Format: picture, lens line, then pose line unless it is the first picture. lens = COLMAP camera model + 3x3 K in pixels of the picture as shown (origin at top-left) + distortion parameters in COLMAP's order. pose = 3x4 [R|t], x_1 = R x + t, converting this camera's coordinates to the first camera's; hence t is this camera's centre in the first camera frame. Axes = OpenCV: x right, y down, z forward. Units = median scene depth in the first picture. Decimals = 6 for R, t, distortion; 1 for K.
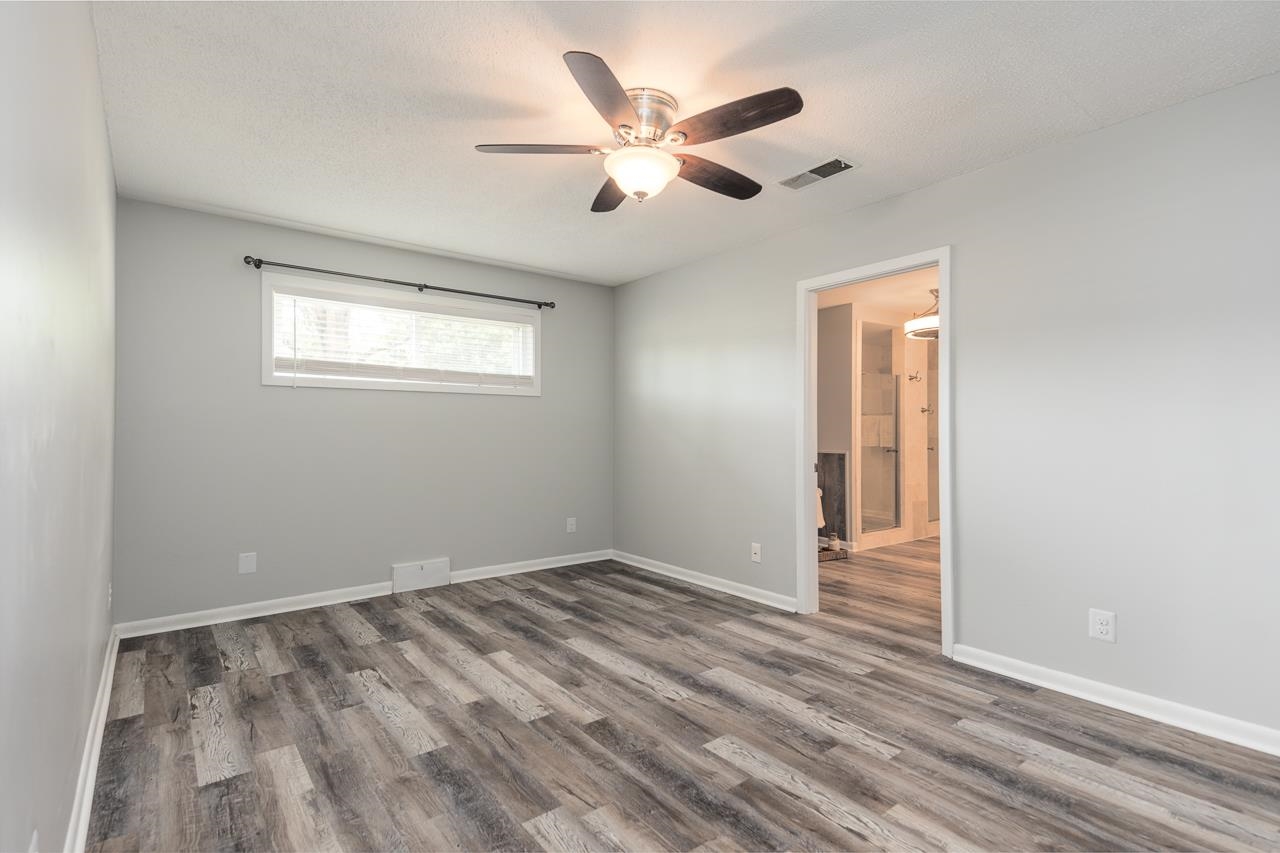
lens RADIAL K [[617.4, 0, 631.9], [0, 617.4, 429.3], [0, 0, 1]] dist [0.059880, -0.026345]
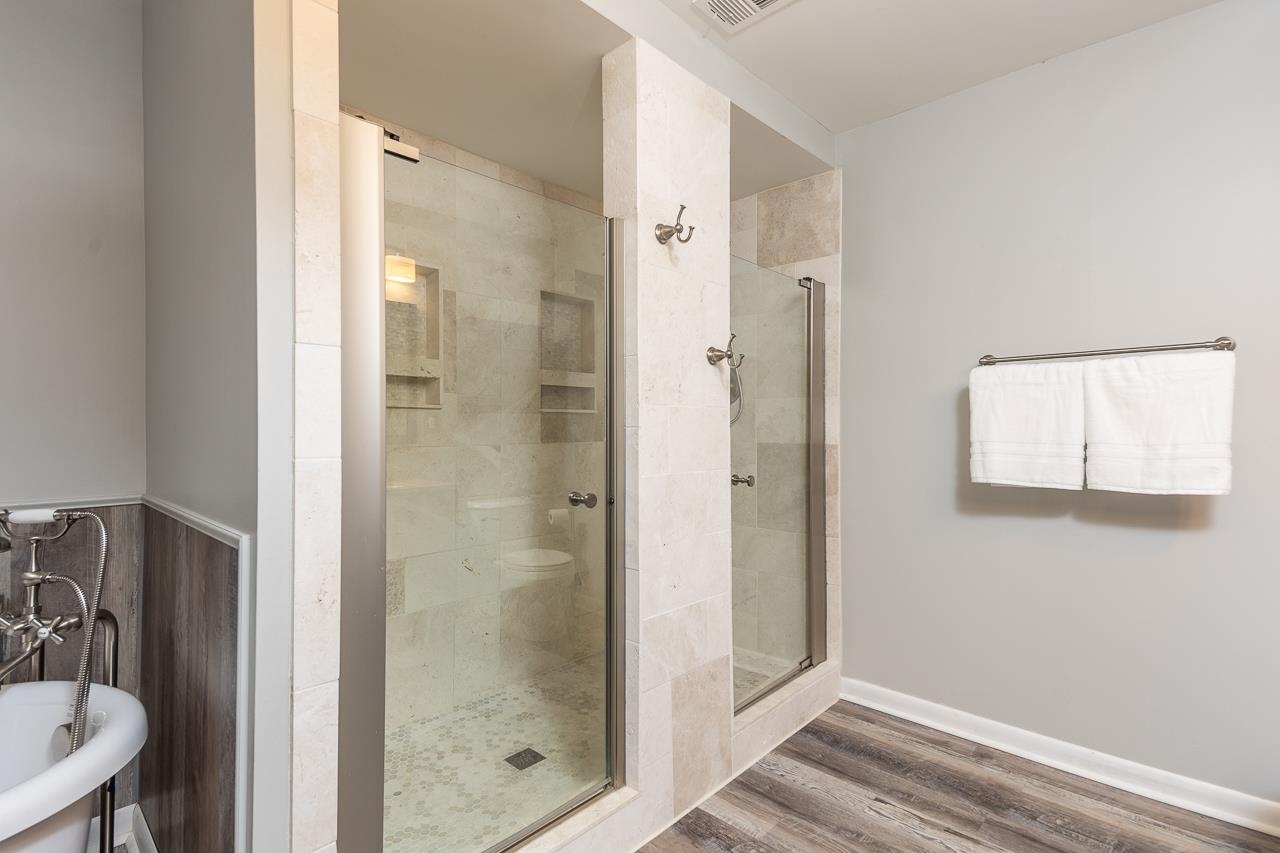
lens RADIAL K [[617.4, 0, 631.9], [0, 617.4, 429.3], [0, 0, 1]] dist [0.059880, -0.026345]
pose [[0.986259, -0.001367, 0.165203, 0.388719], [0.001662, 0.999997, -0.001648, 0.005365], [-0.165200, 0.001900, 0.986258, 0.732966]]
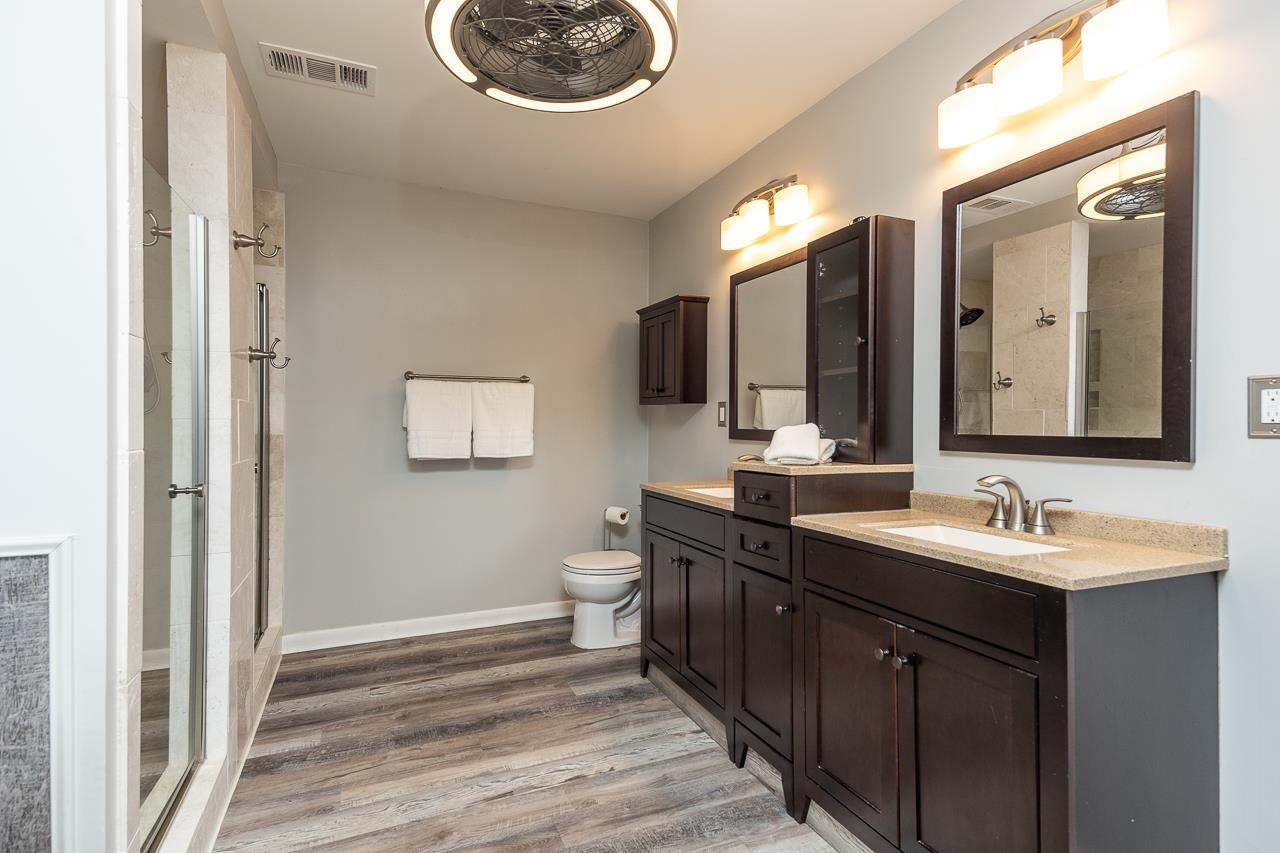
lens RADIAL K [[608.2, 0, 643.1], [0, 608.2, 425.9], [0, 0, 1]] dist [0.059823, -0.024408]
pose [[0.239088, -0.003695, 0.970991, 0.201857], [-0.005966, 0.999968, 0.005274, 0.004405], [-0.970979, -0.007054, 0.239059, 0.740059]]
